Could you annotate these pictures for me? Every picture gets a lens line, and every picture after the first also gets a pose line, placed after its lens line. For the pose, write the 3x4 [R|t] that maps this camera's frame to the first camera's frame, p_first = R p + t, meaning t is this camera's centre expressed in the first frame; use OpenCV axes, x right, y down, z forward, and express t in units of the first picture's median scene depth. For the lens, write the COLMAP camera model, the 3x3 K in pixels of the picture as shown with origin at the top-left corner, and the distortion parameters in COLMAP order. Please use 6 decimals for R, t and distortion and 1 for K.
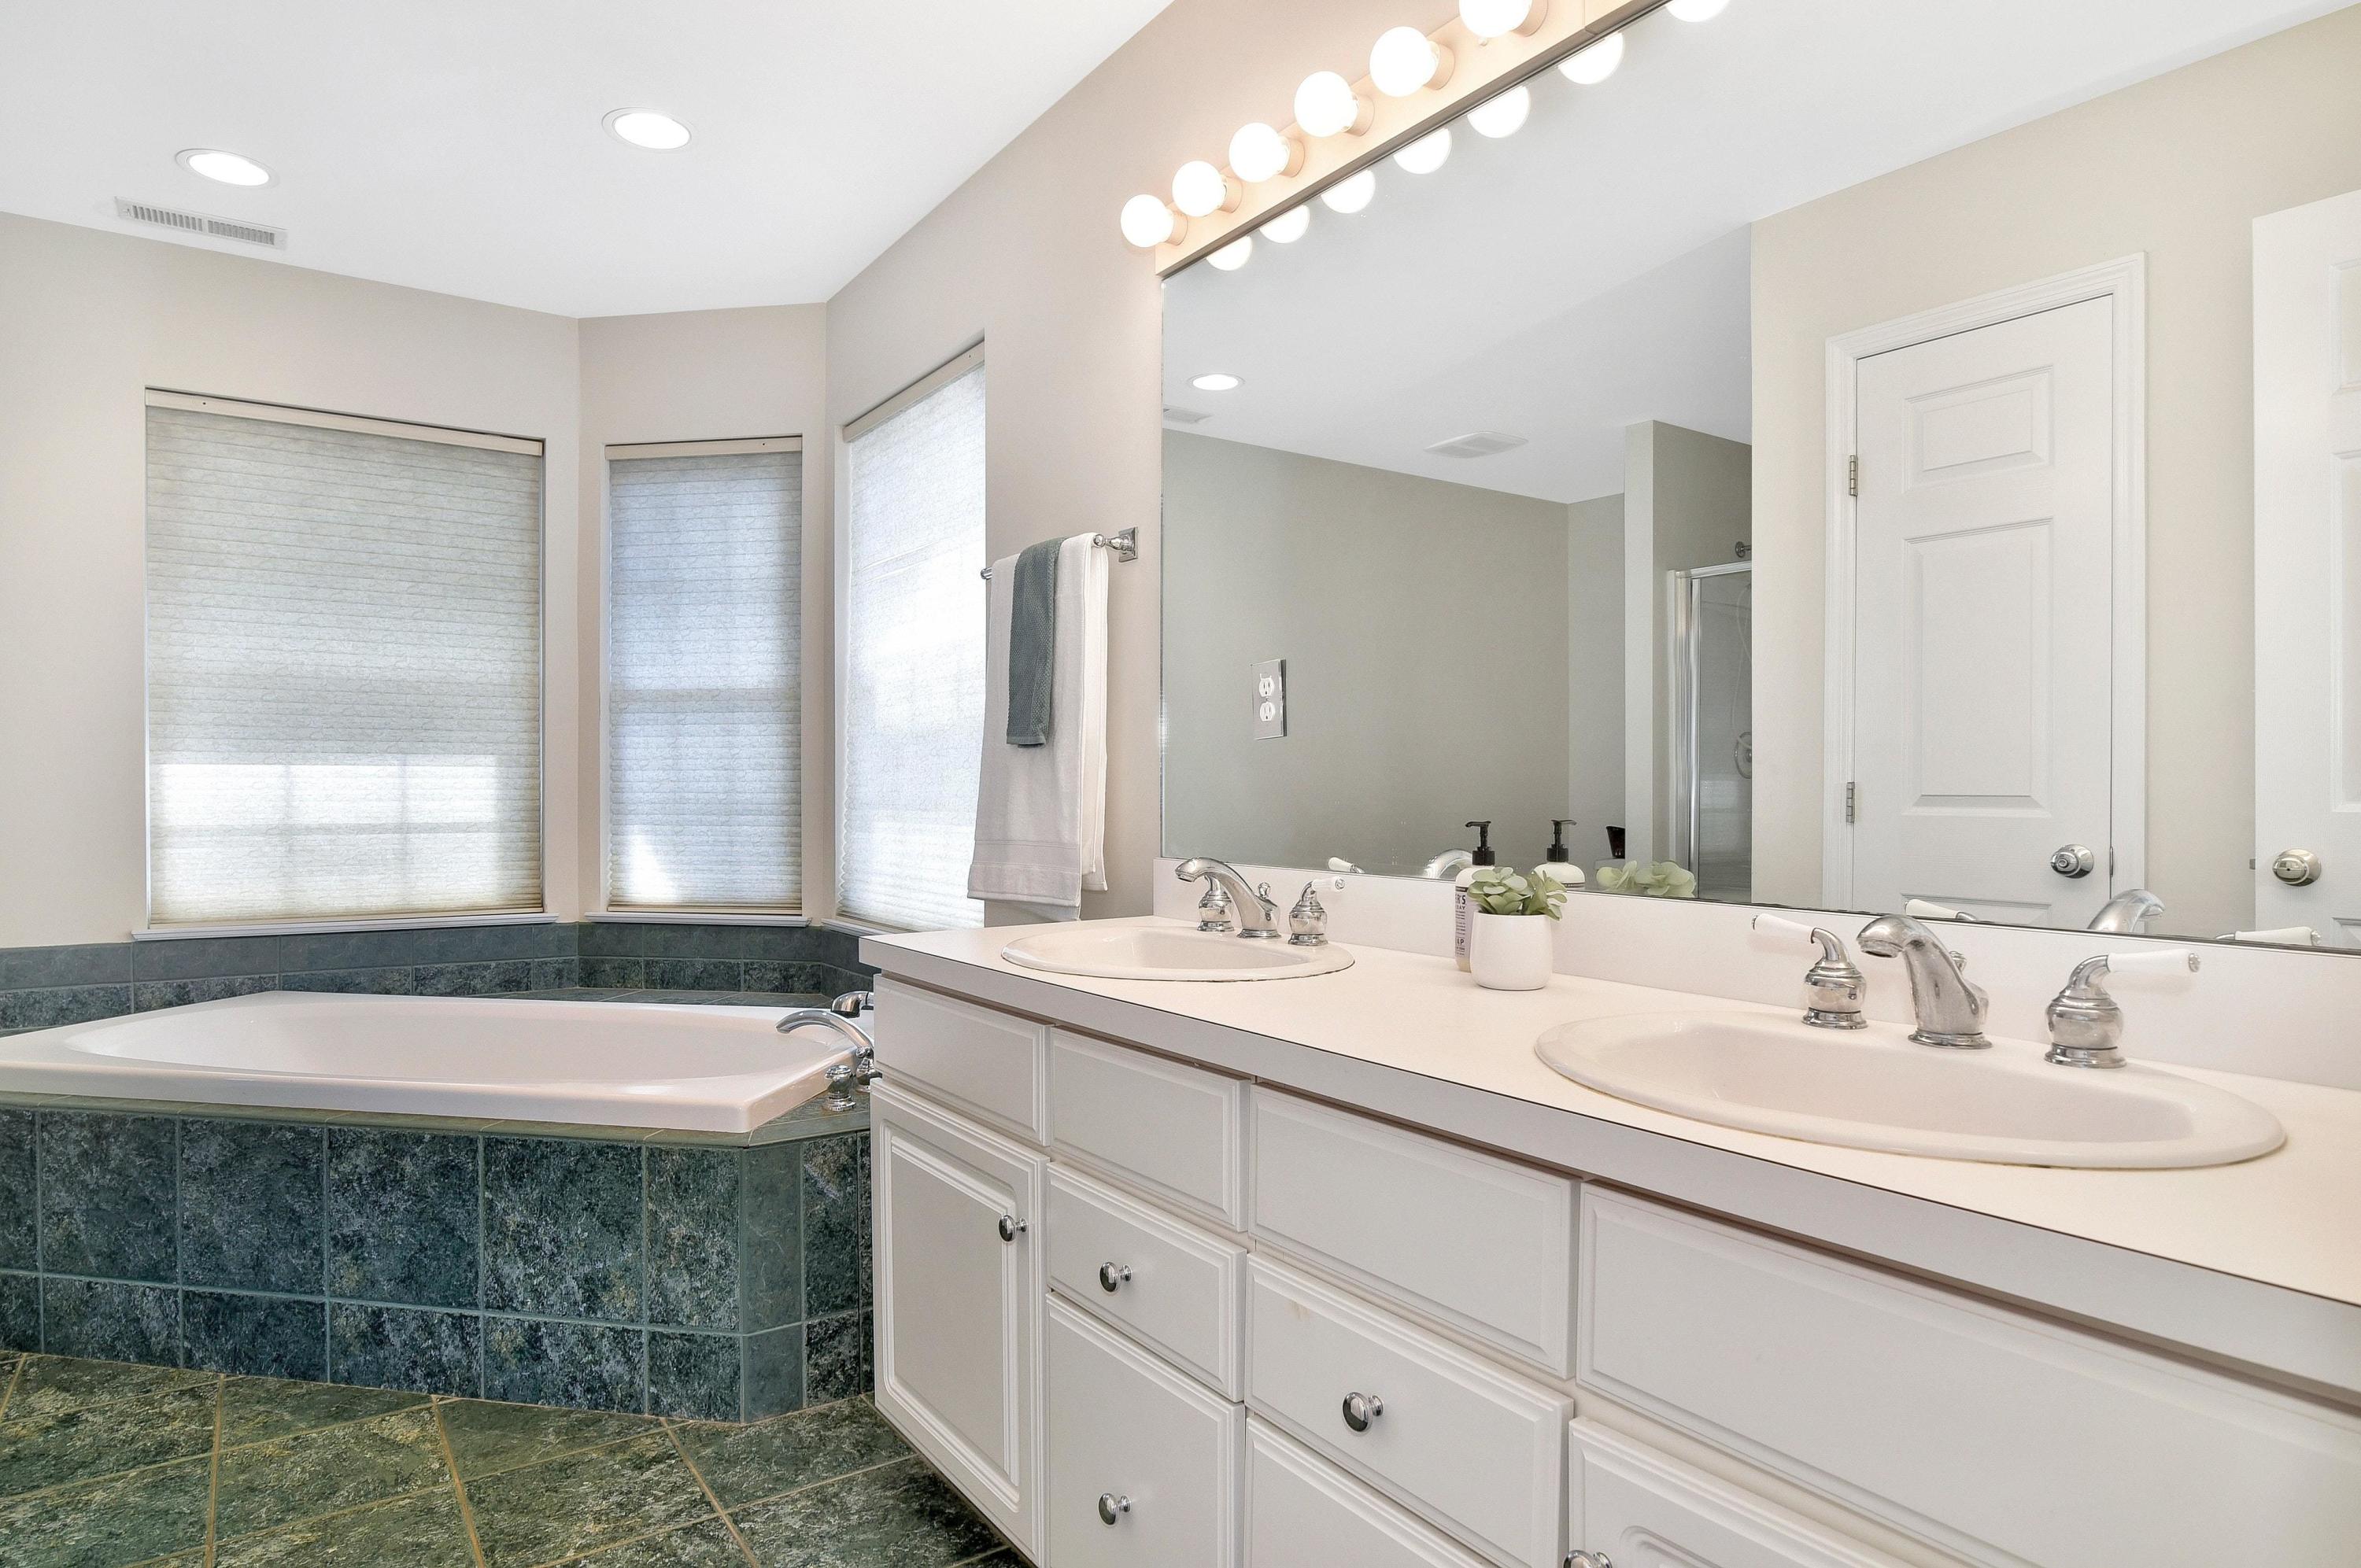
lens RADIAL K [[1338.2, 0, 1179.9], [0, 1338.2, 790.6], [0, 0, 1]] dist [-0.021172, 0.001974]
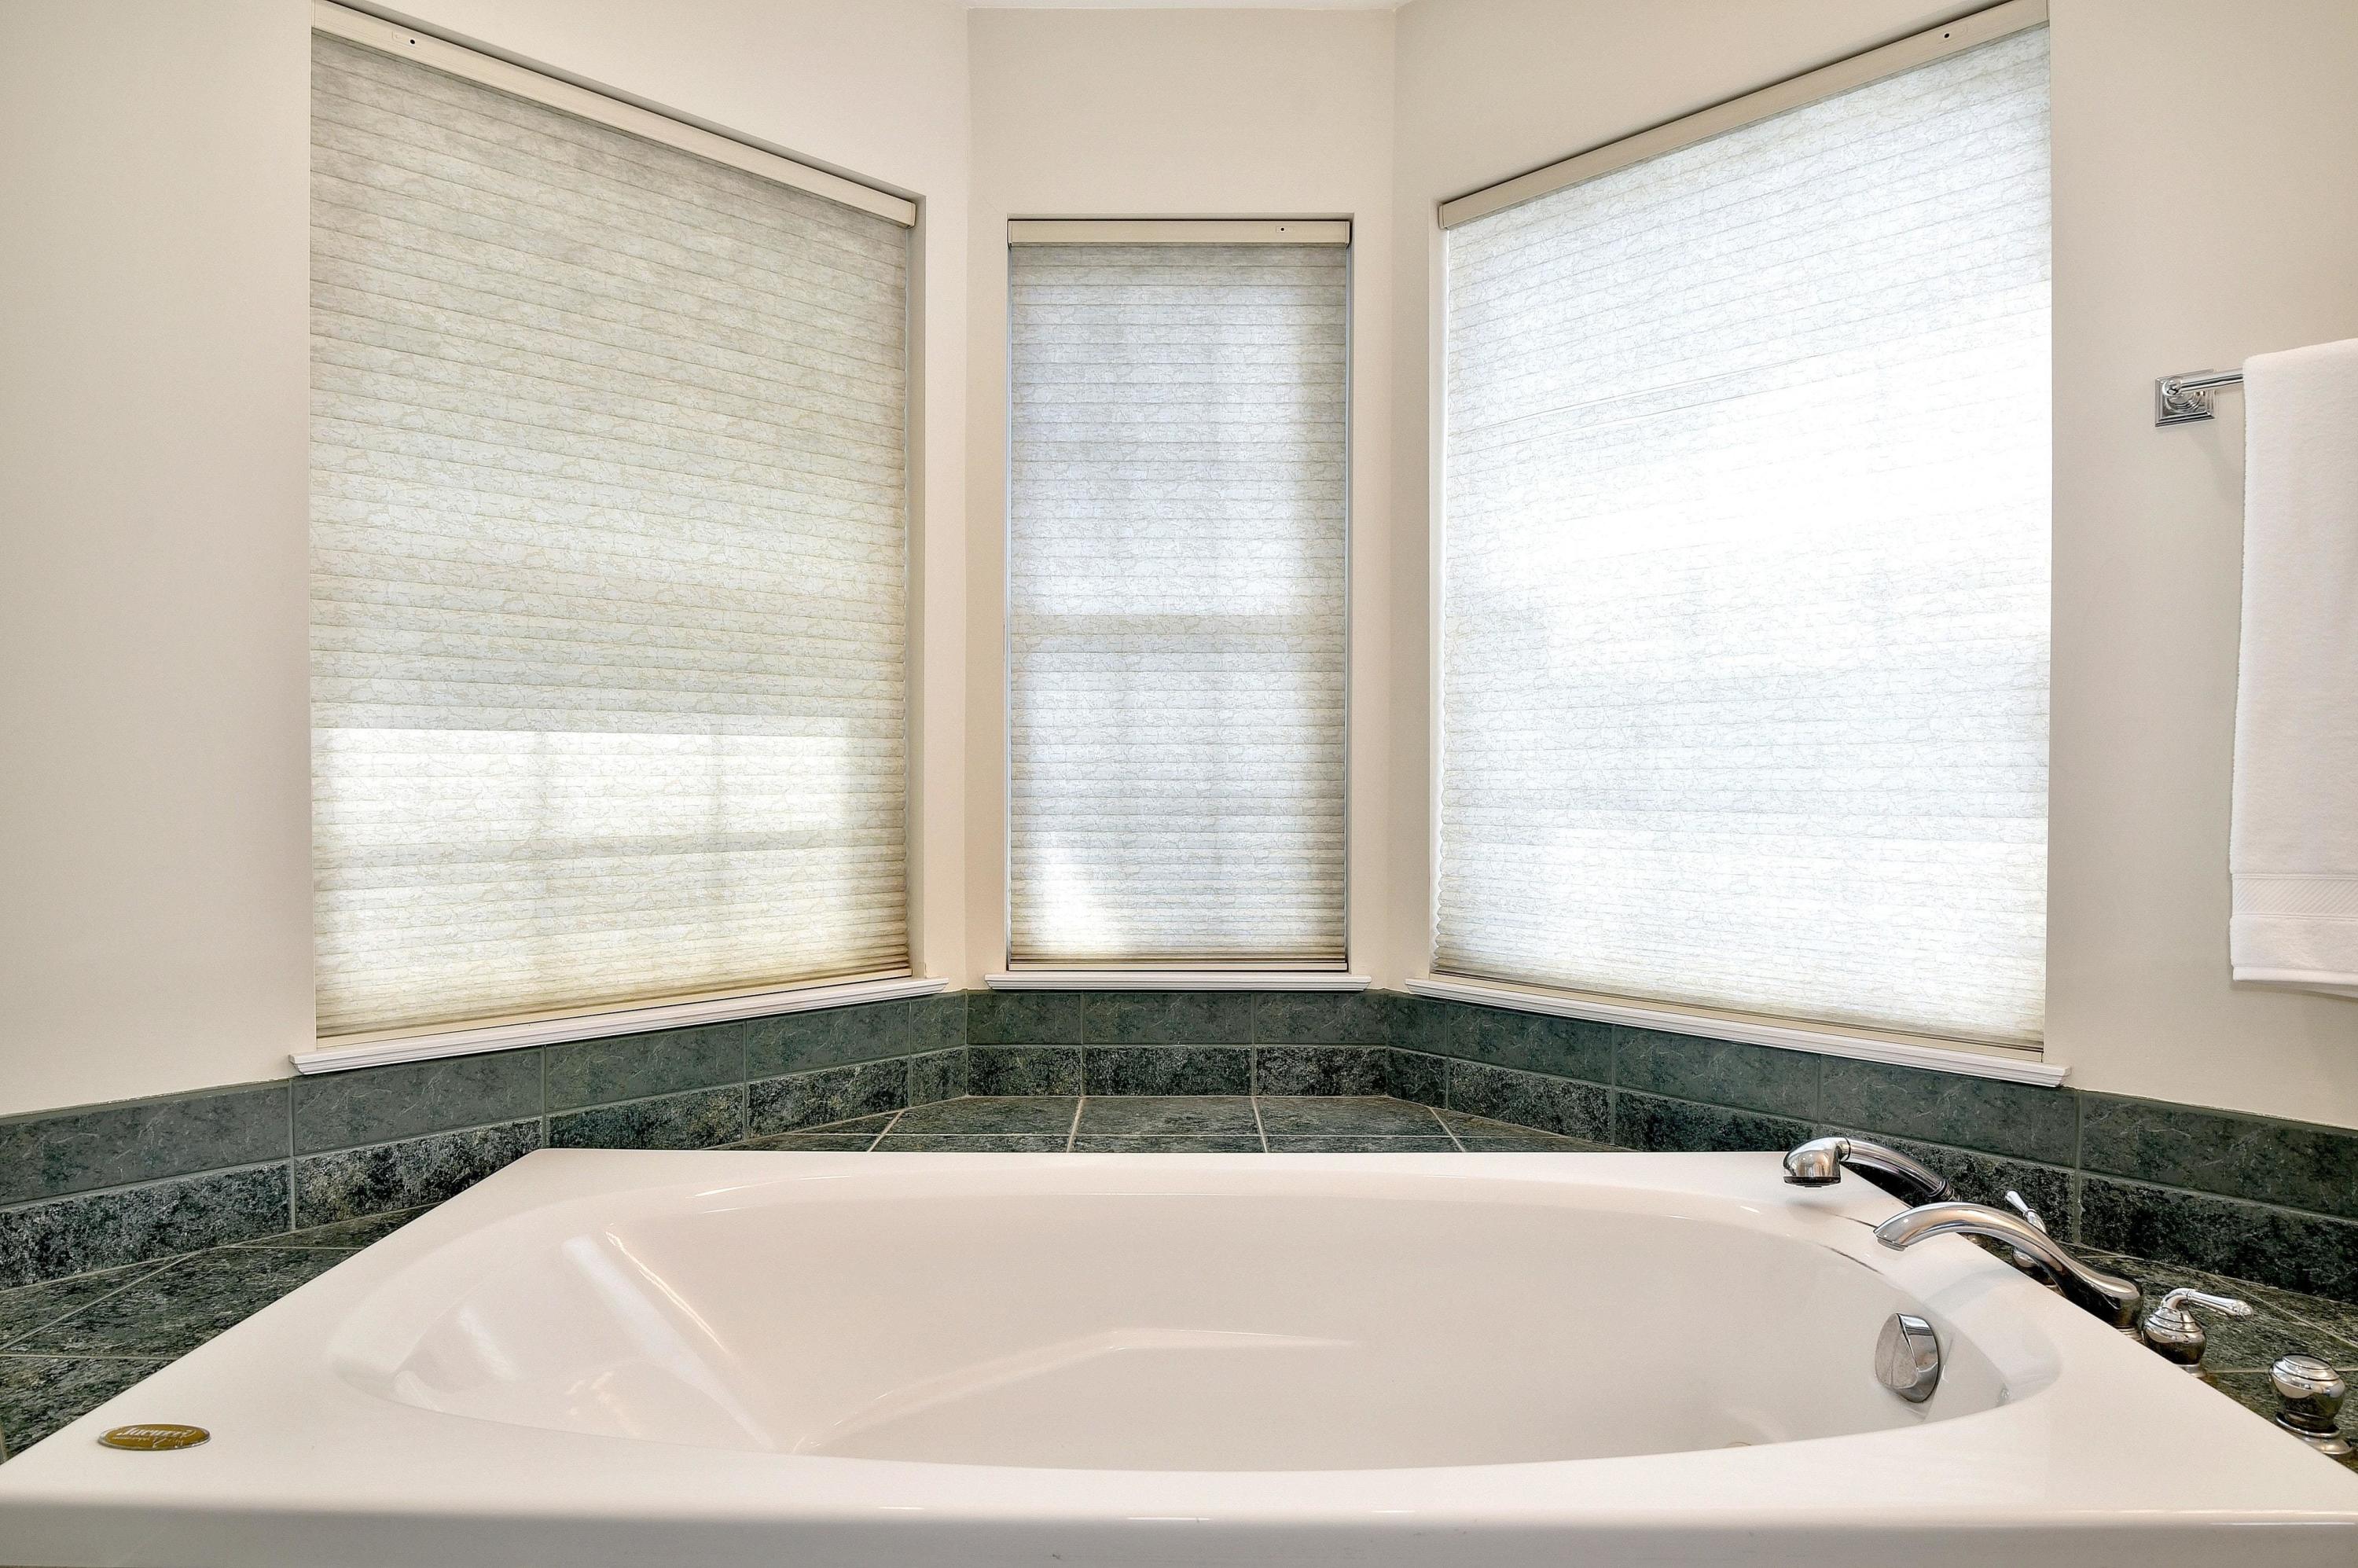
lens RADIAL K [[1336.7, 0, 1174.9], [0, 1336.7, 779.1], [0, 0, 1]] dist [-0.021172, 0.001974]
pose [[0.986220, 0.000132, 0.165438, -0.474653], [-0.001310, 0.999975, 0.007012, -0.003479], [-0.165433, -0.007132, 0.986195, 0.388406]]
